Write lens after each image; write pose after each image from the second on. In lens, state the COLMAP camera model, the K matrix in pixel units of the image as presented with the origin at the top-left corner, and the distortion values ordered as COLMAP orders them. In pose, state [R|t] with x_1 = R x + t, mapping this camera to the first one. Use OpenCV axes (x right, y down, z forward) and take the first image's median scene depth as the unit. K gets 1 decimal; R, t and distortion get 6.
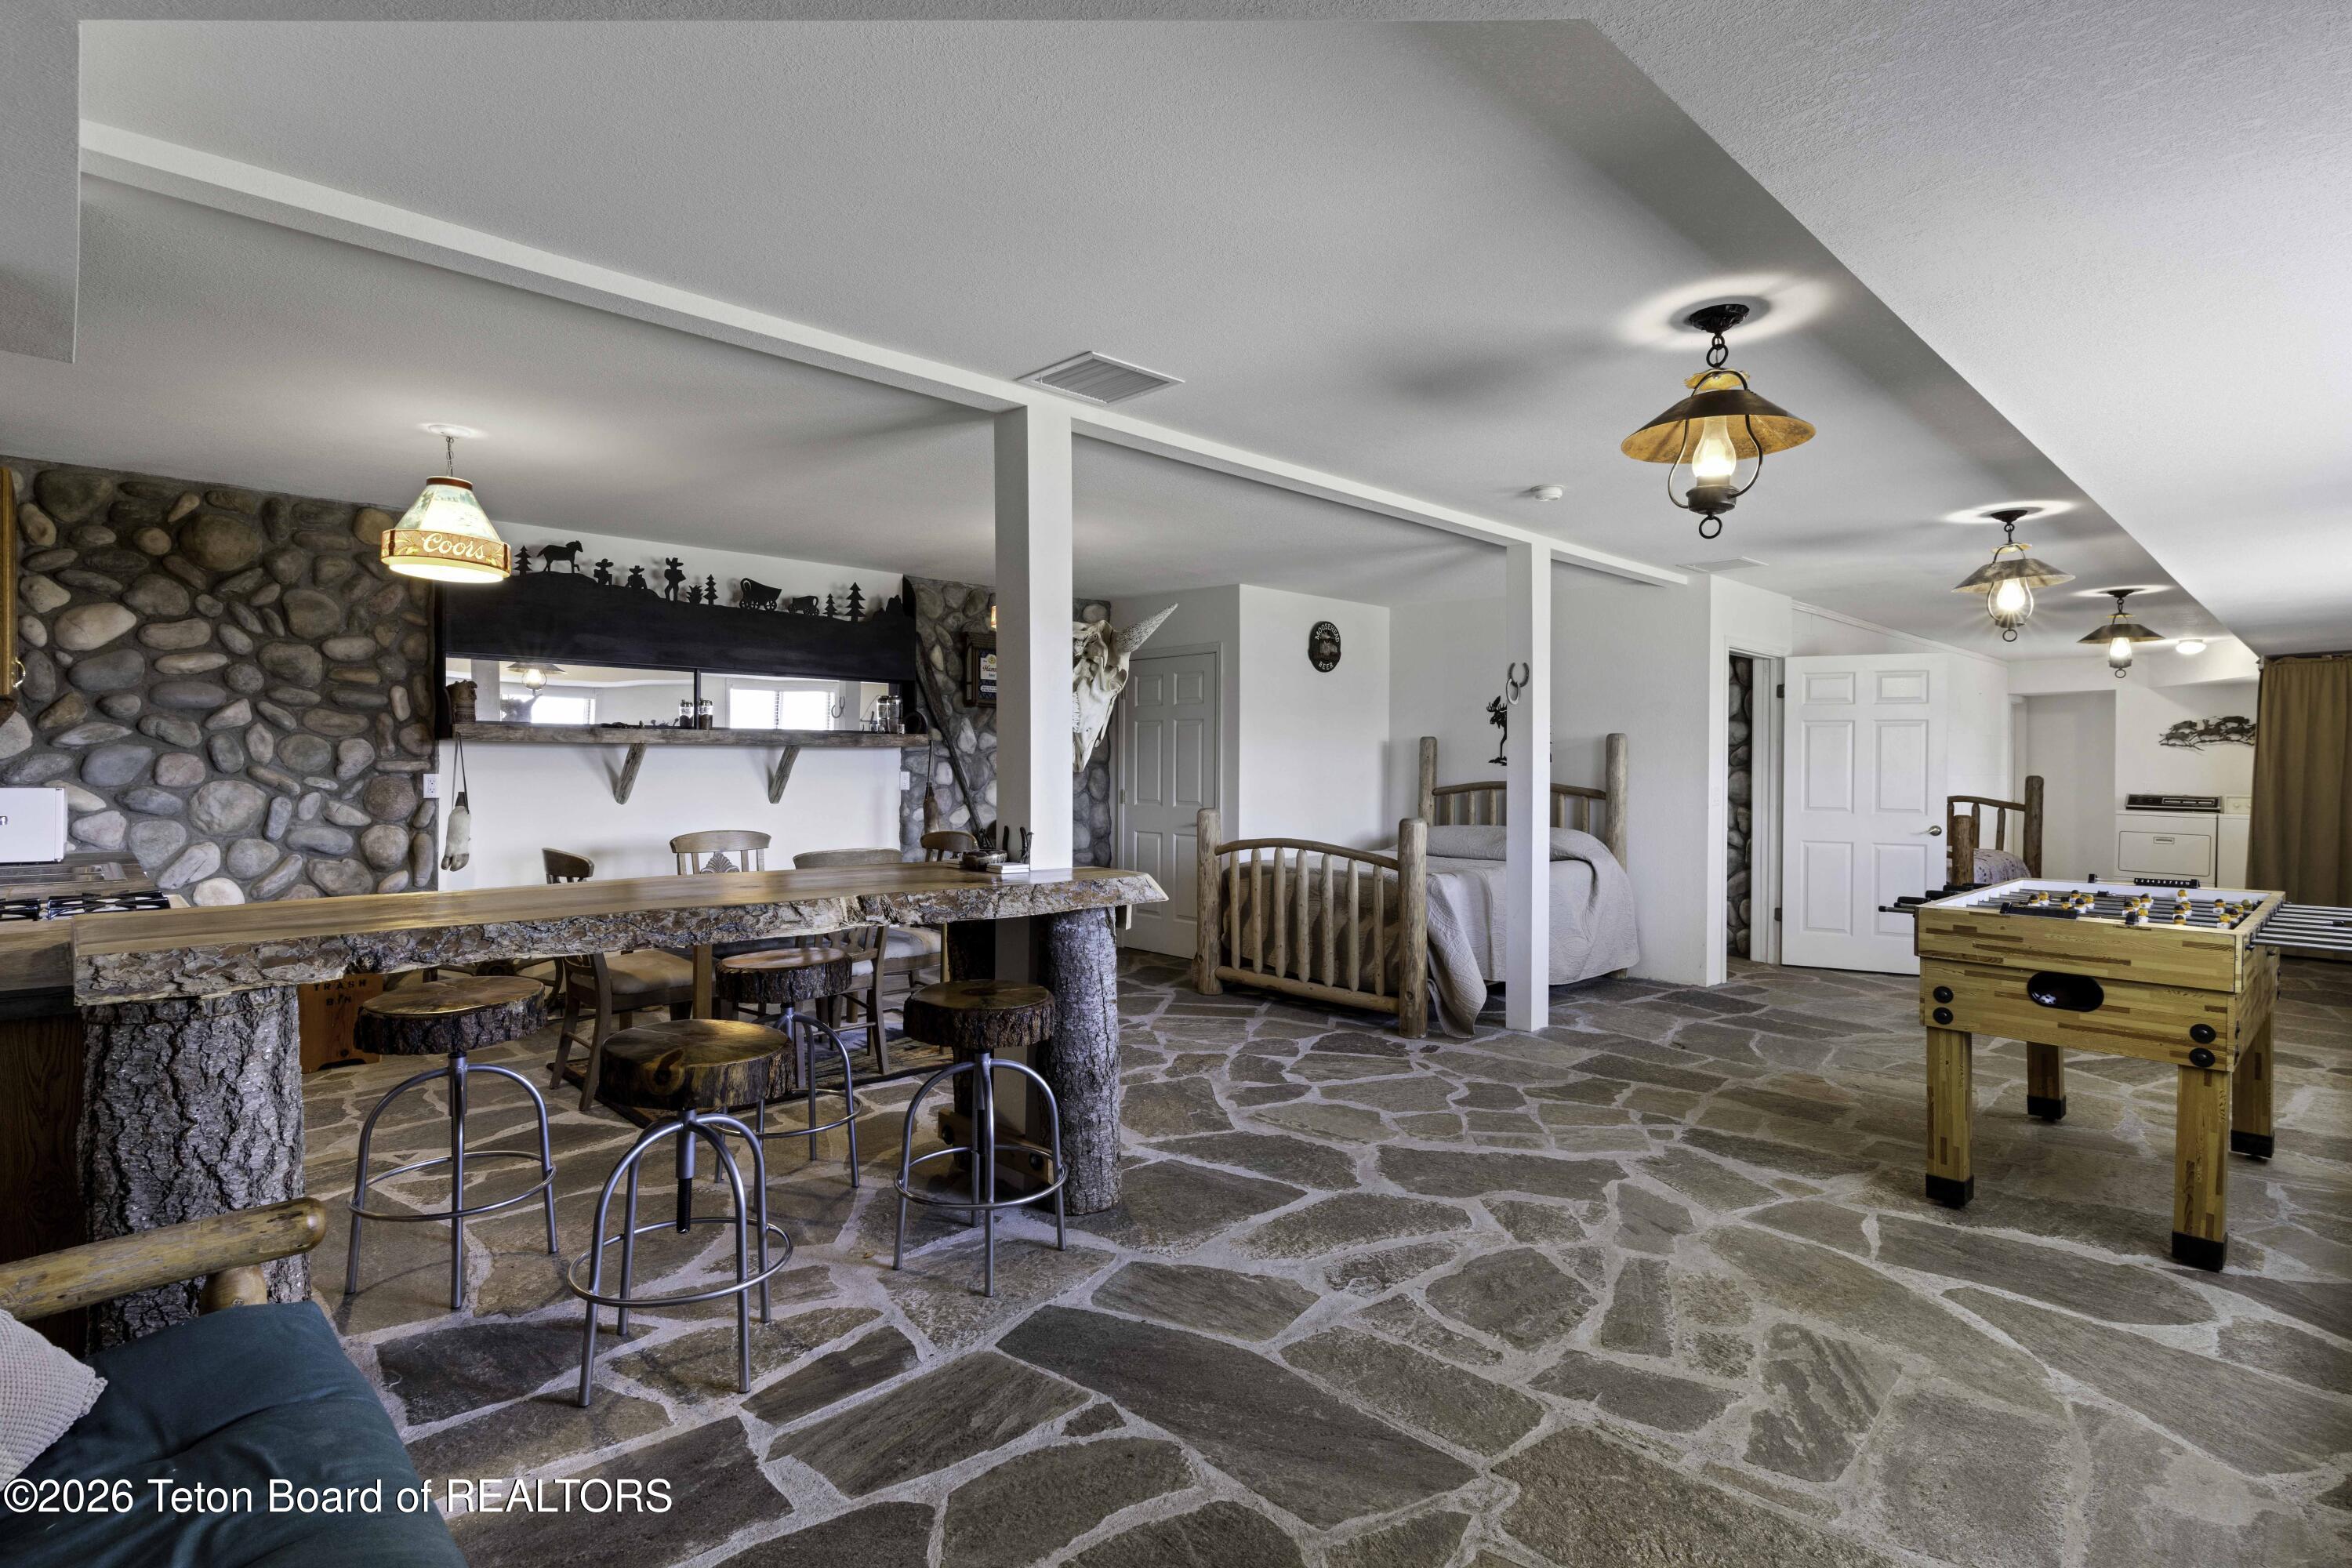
lens RADIAL K [[1154.8, 0, 1179.4], [0, 1154.8, 778.3], [0, 0, 1]] dist [0.000502, 0.000232]
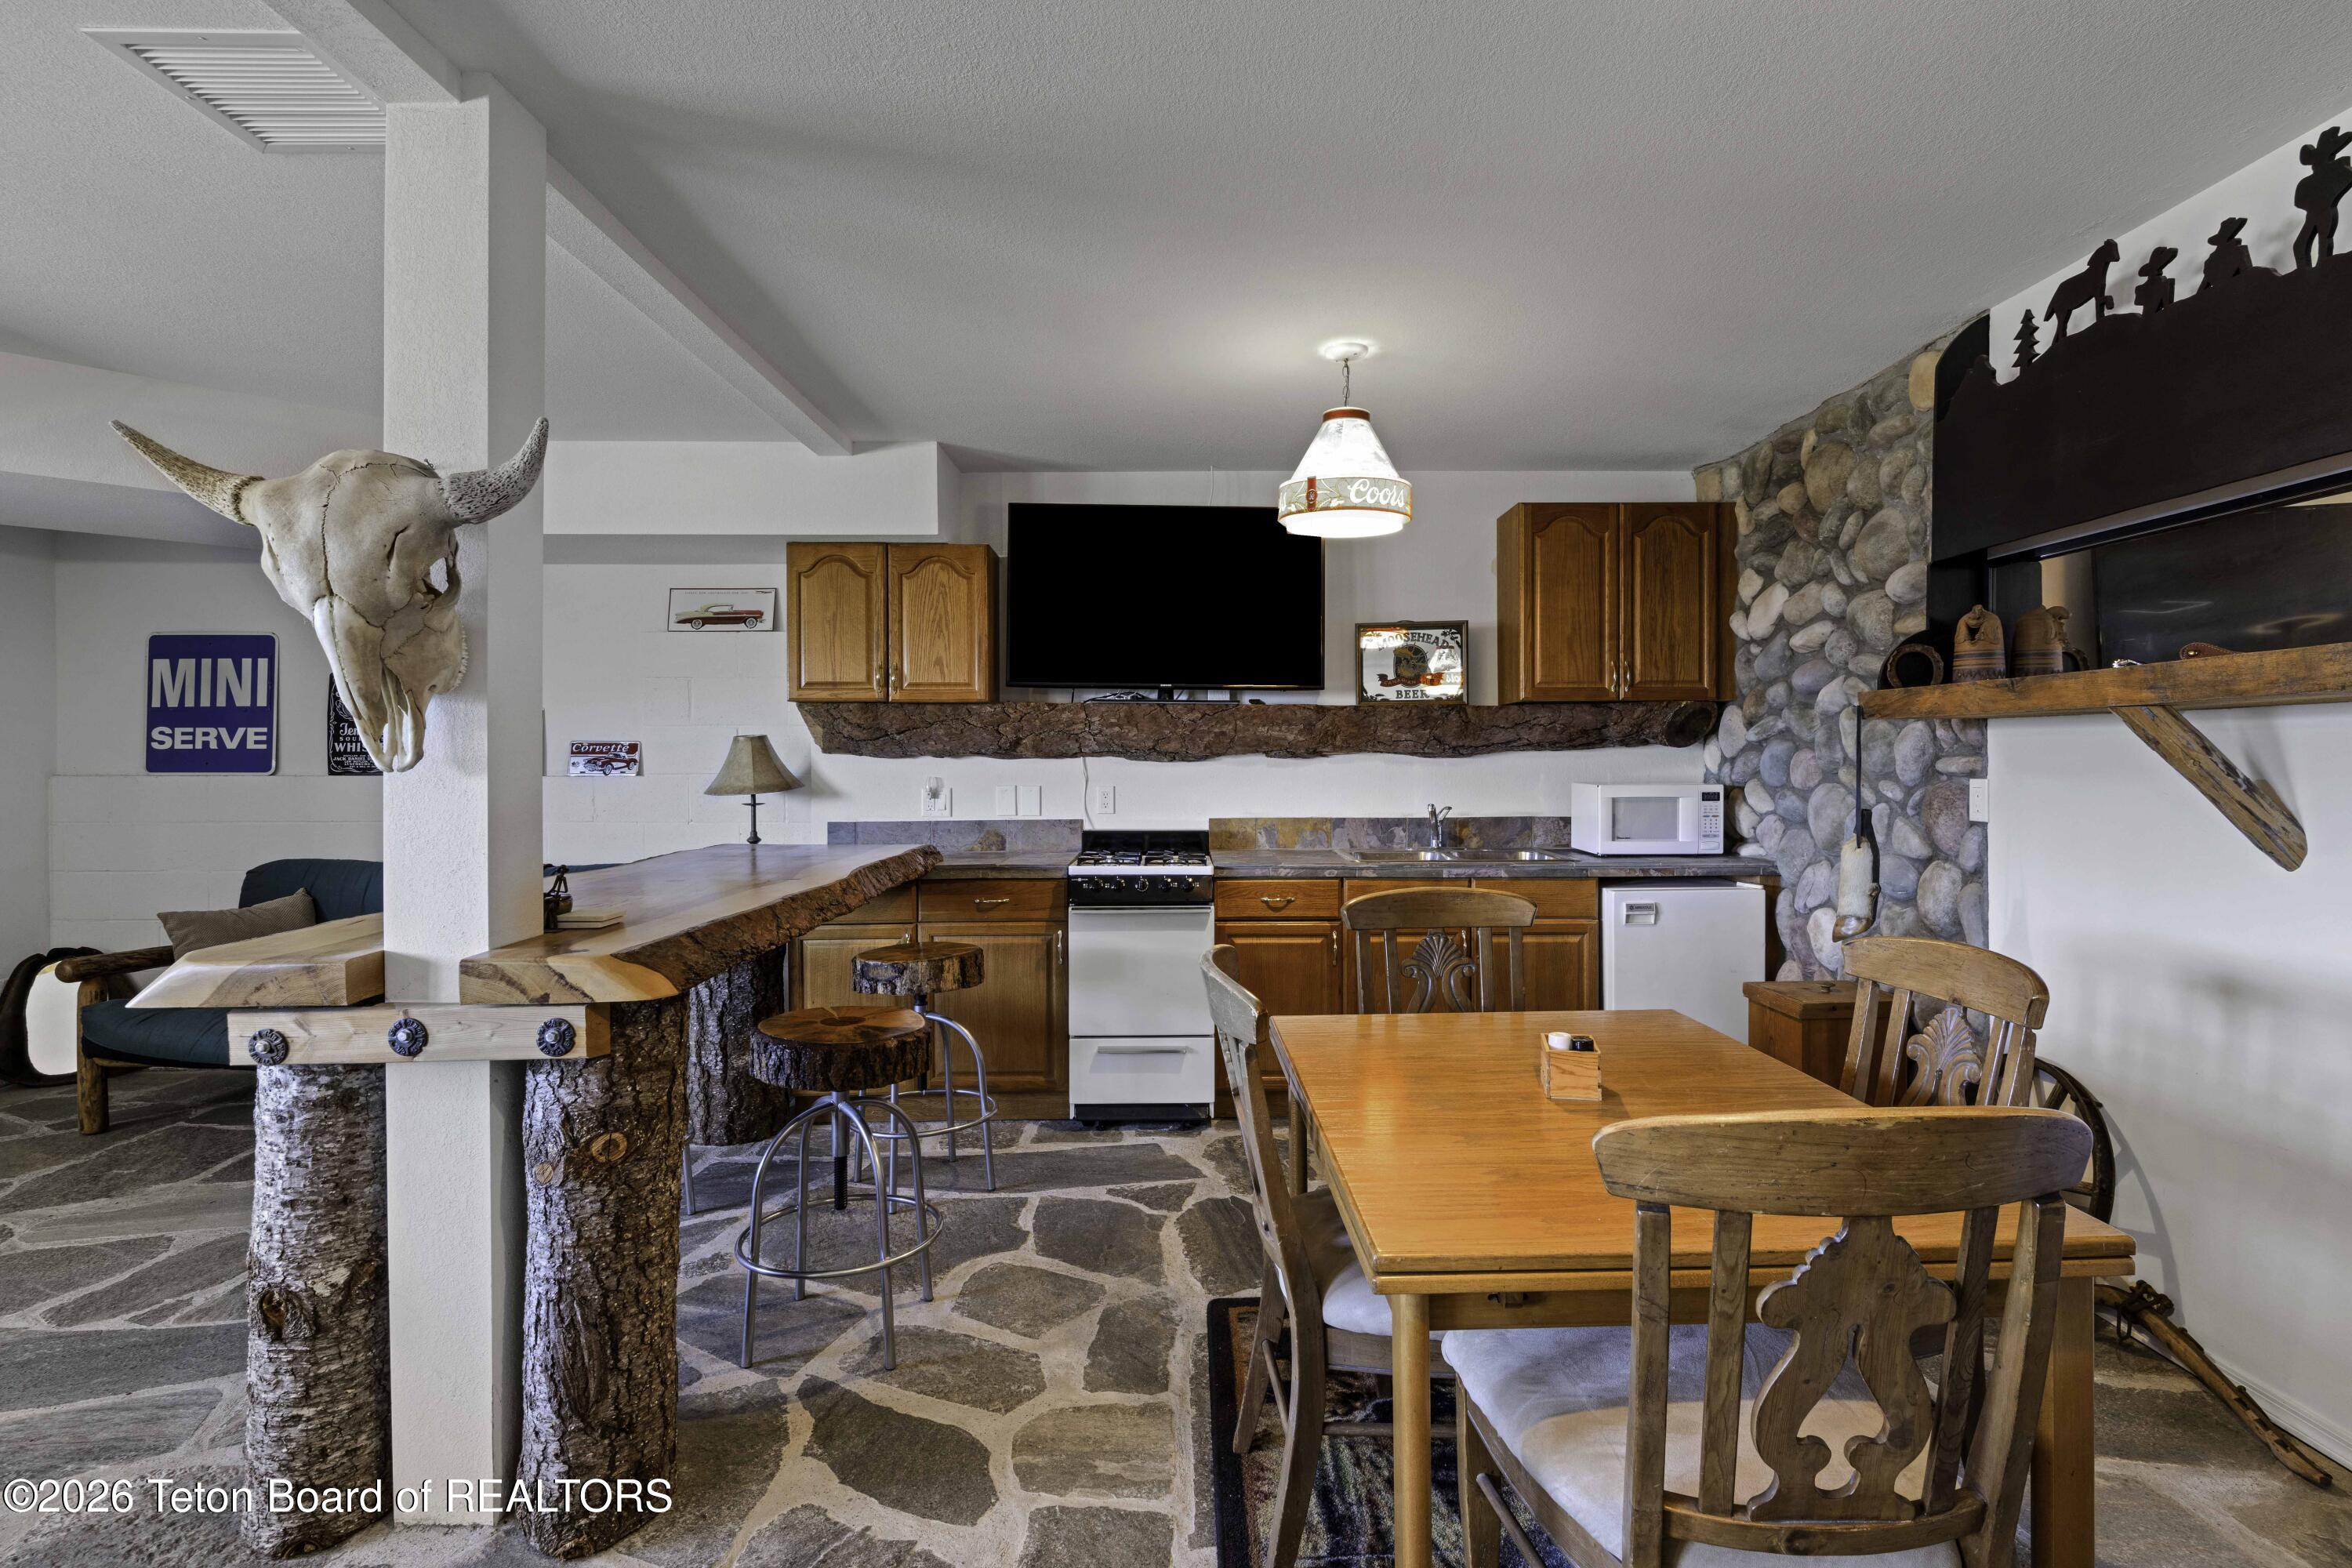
lens RADIAL K [[1154.8, 0, 1186.9], [0, 1154.8, 766.2], [0, 0, 1]] dist [0.000502, 0.000232]
pose [[-0.689074, 0.001242, -0.724690, 0.027934], [-0.012451, 0.999831, 0.013552, -0.014192], [0.724584, 0.018361, -0.688942, 1.206893]]
